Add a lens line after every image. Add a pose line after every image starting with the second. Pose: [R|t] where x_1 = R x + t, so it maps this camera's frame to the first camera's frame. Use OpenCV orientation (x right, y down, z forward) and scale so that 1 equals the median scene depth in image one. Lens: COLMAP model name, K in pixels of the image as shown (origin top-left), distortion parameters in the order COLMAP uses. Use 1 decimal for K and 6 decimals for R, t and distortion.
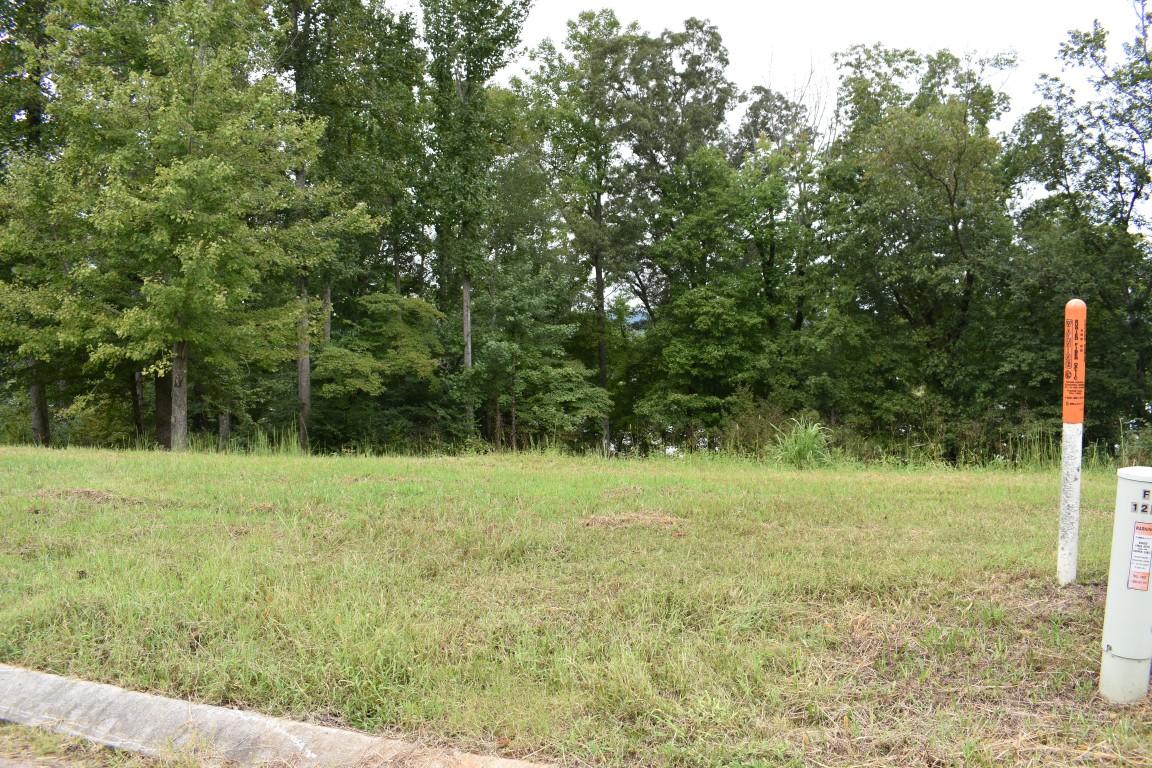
lens RADIAL K [[931.3, 0, 576.0], [0, 931.3, 384.0], [0, 0, 1]] dist [-0.075173, -0.009146]
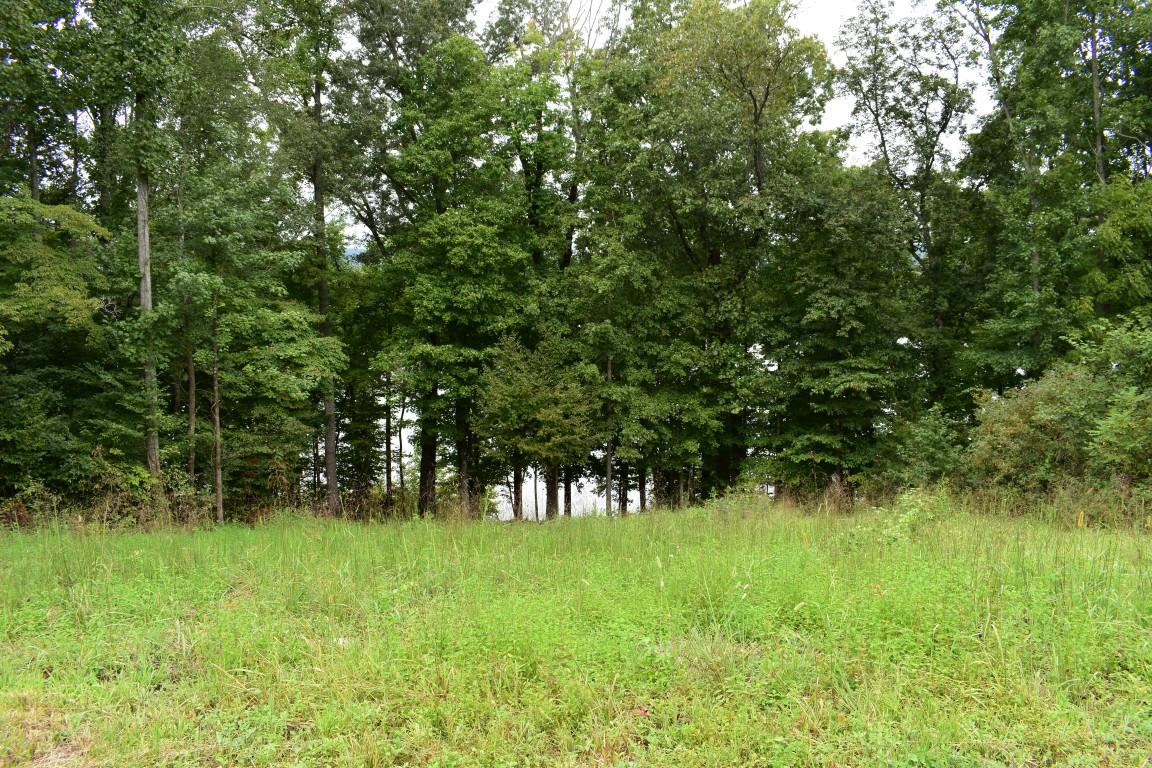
lens RADIAL K [[931.3, 0, 576.0], [0, 931.3, 384.0], [0, 0, 1]] dist [-0.075173, -0.009146]
pose [[0.945084, -0.016895, 0.326390, -0.032678], [-0.003666, 0.998052, 0.062277, -0.005969], [-0.326806, -0.060053, 0.943181, 0.221394]]
